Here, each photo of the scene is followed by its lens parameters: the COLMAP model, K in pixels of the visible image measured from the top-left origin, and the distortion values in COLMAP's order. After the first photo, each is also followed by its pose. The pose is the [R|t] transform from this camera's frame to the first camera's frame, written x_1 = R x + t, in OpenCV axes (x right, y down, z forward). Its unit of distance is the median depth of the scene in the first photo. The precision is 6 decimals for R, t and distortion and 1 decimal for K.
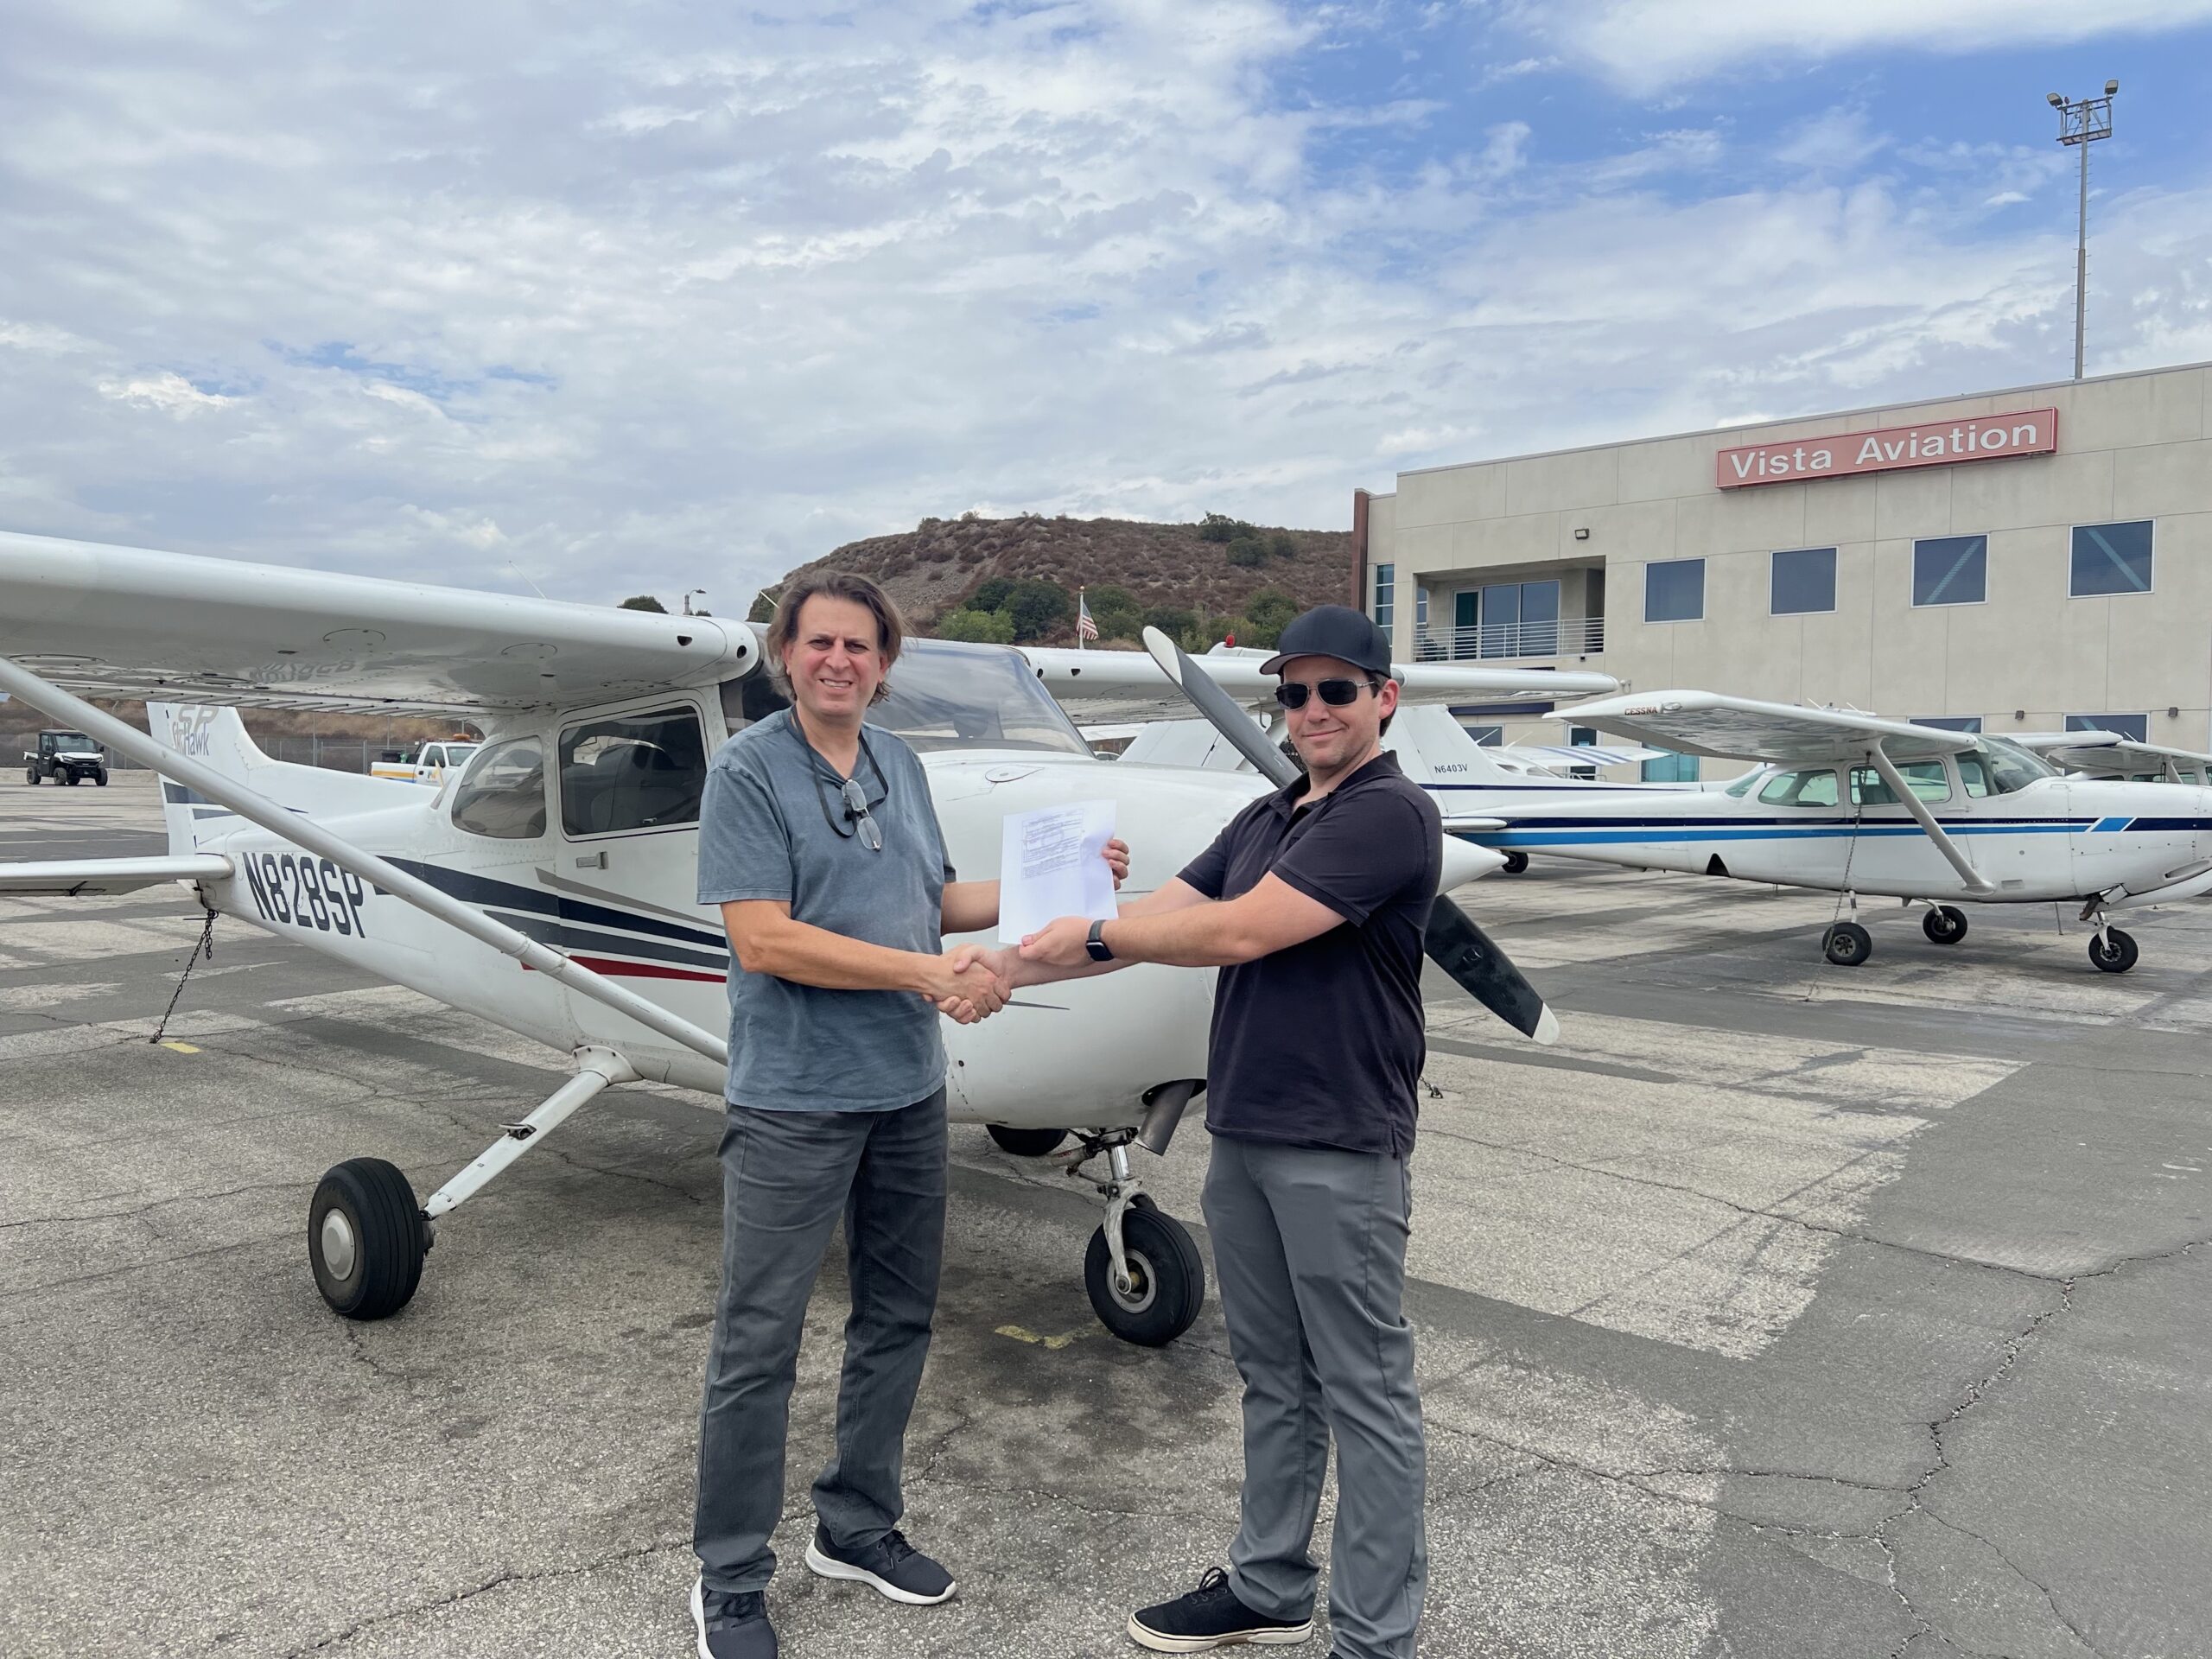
lens RADIAL K [[1465.2, 0, 1112.8], [0, 1465.2, 835.4], [0, 0, 1]] dist [0.035734, -0.035196]
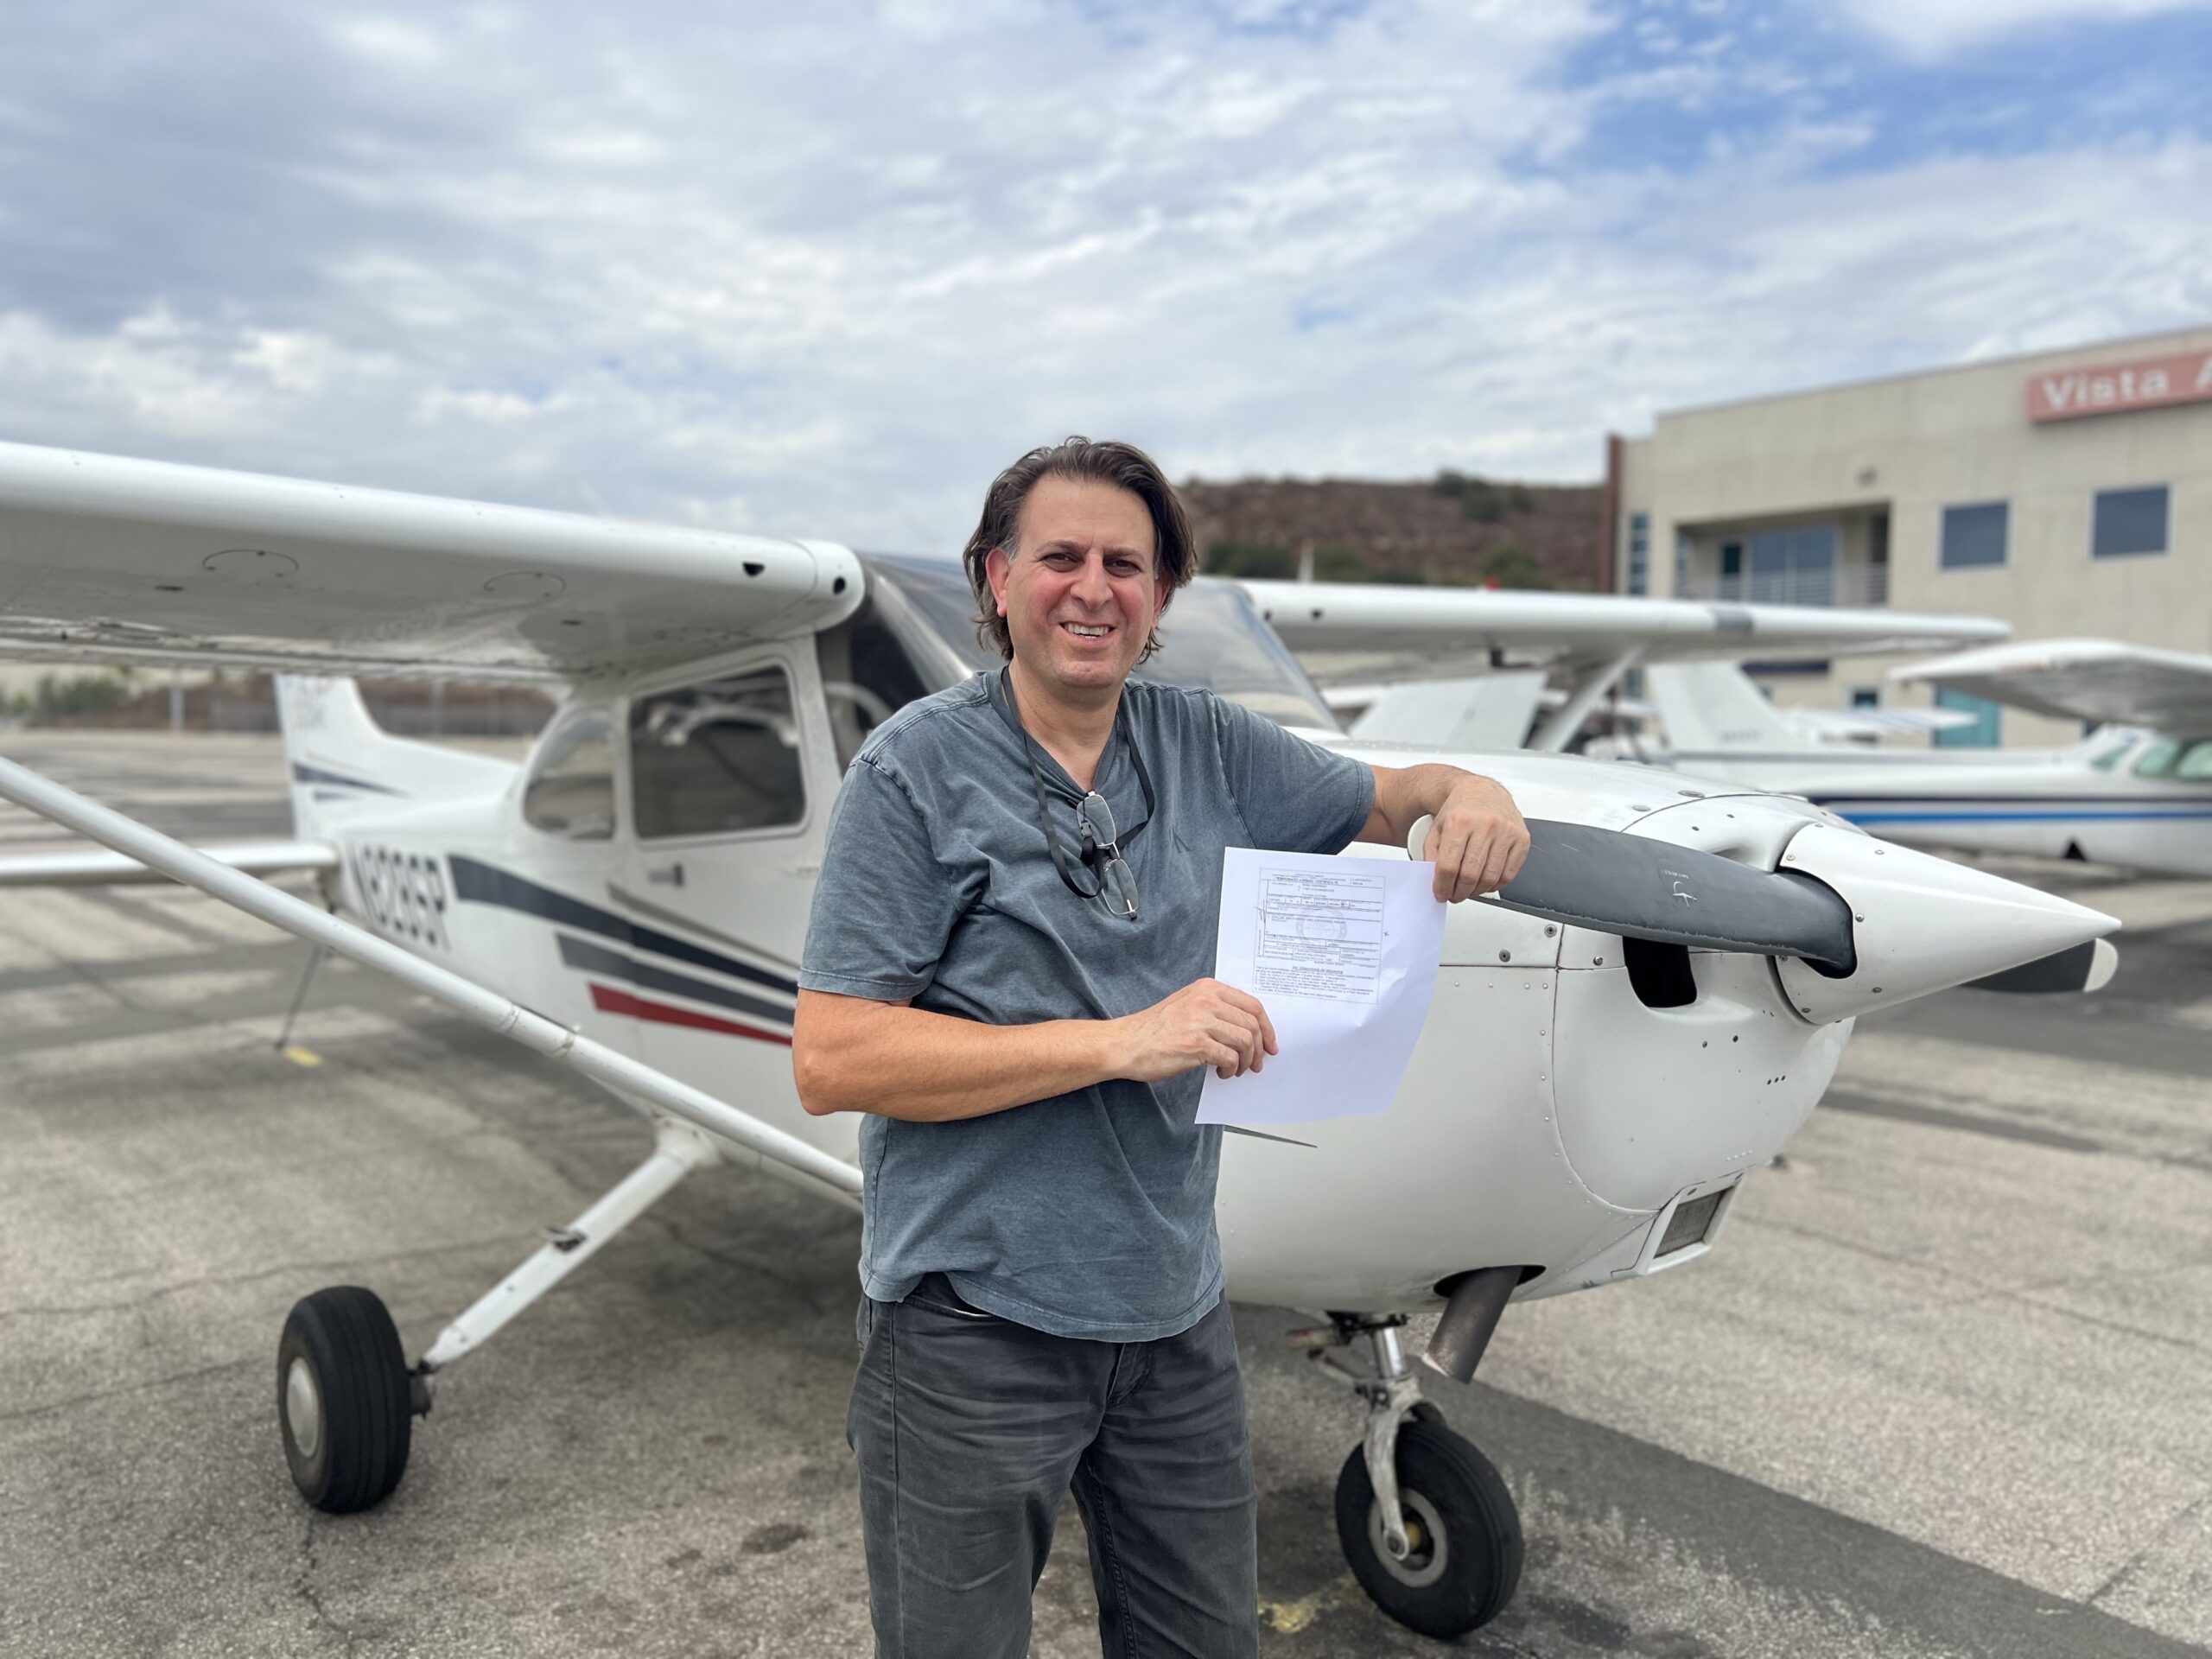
lens RADIAL K [[1485.0, 0, 1106.0], [0, 1485.0, 829.5], [0, 0, 1]] dist [0.034100, -0.039639]
pose [[0.988108, 0.007935, -0.153559, -0.016856], [-0.005178, 0.999818, 0.018348, -0.019689], [0.153677, -0.017335, 0.987969, 0.272877]]
